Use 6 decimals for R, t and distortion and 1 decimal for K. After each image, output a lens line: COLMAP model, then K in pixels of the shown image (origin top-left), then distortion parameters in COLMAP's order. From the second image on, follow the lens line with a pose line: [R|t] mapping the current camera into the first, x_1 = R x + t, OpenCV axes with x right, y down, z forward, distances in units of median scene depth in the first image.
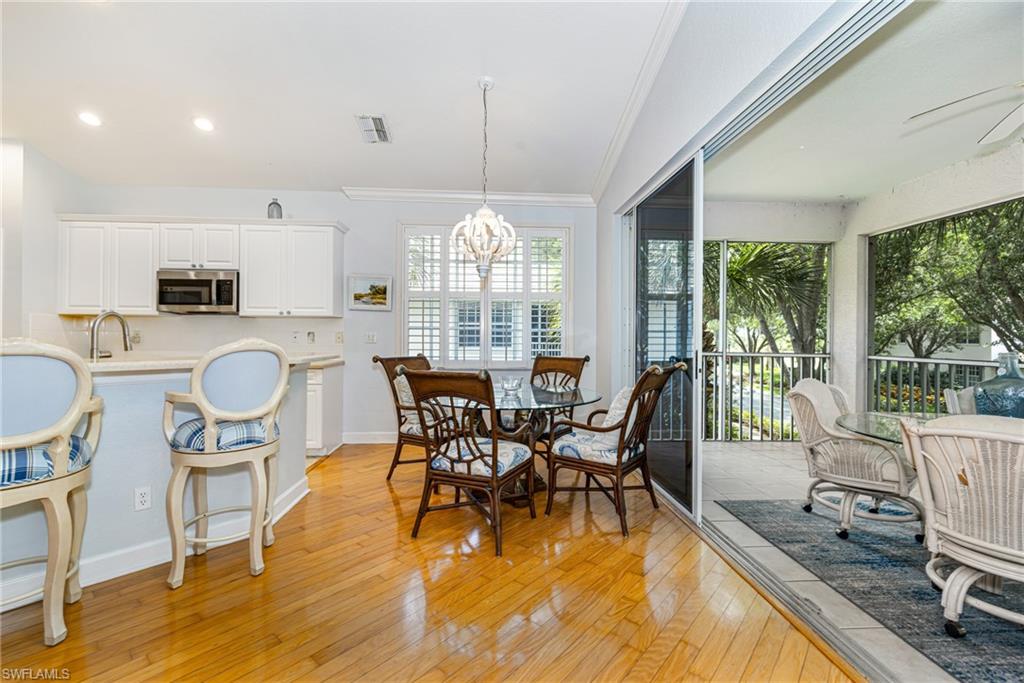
lens RADIAL K [[449.5, 0, 515.7], [0, 449.5, 334.6], [0, 0, 1]] dist [0.000491, -0.000669]
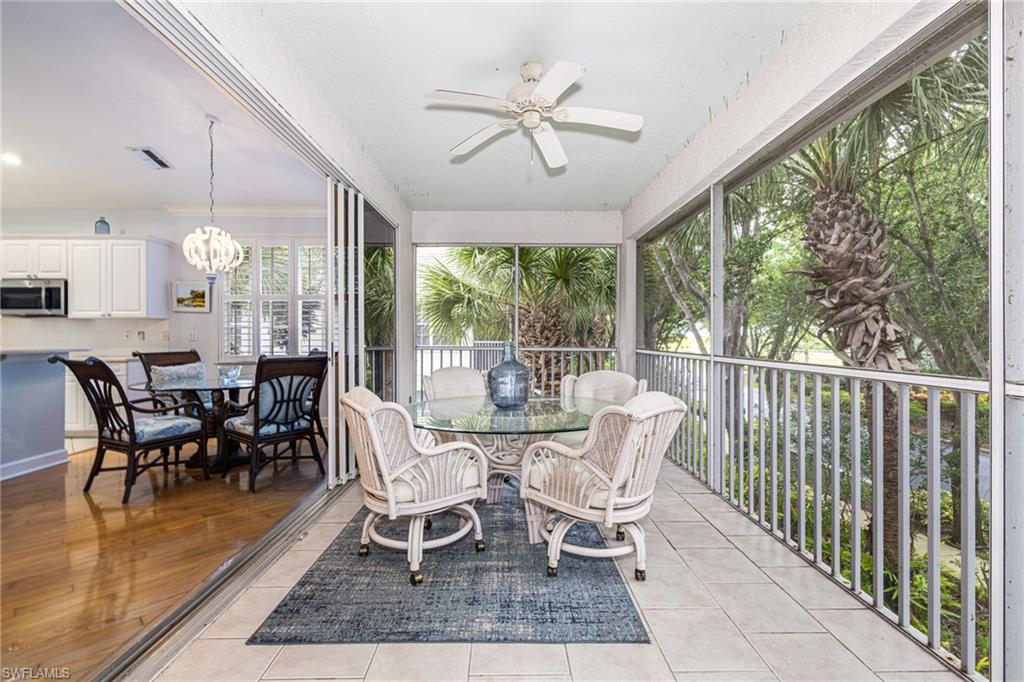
lens RADIAL K [[449.5, 0, 518.0], [0, 449.5, 337.3], [0, 0, 1]] dist [0.000491, -0.000669]
pose [[0.998741, -0.005772, -0.049831, 0.626948], [0.005891, 0.999980, 0.002243, 0.013505], [0.049817, -0.002534, 0.998755, -0.117779]]
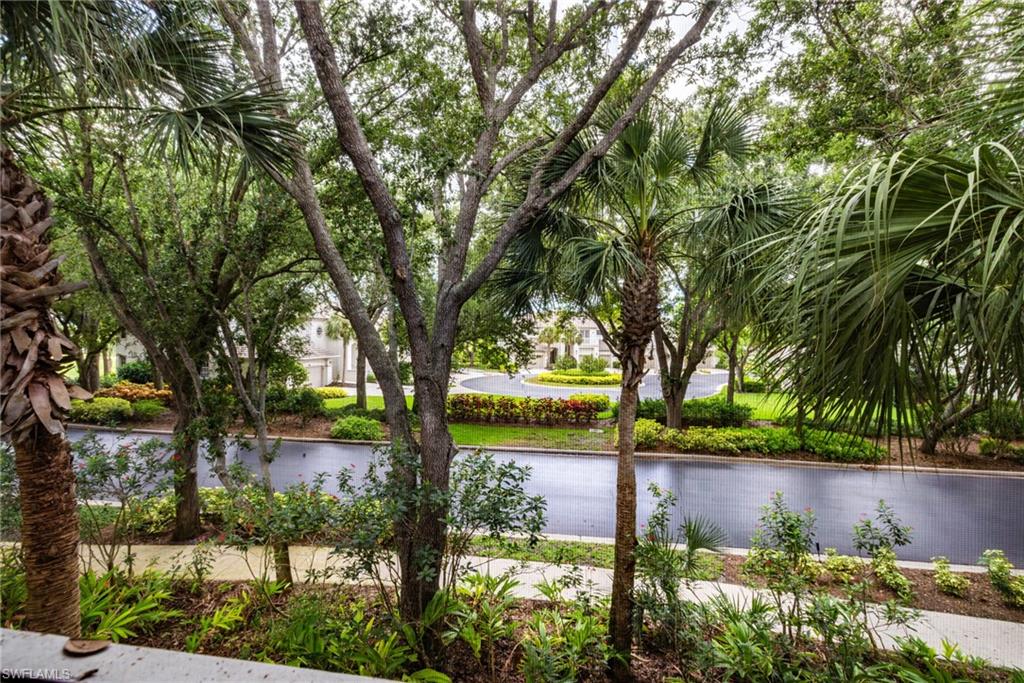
lens RADIAL K [[429.9, 0, 514.6], [0, 429.9, 347.0], [0, 0, 1]] dist [0.003535, -0.000156]
pose [[0.211932, -0.022001, 0.977037, 0.902189], [-0.013558, 0.999584, 0.025450, -0.023573], [-0.977190, -0.018640, 0.211545, 0.070774]]
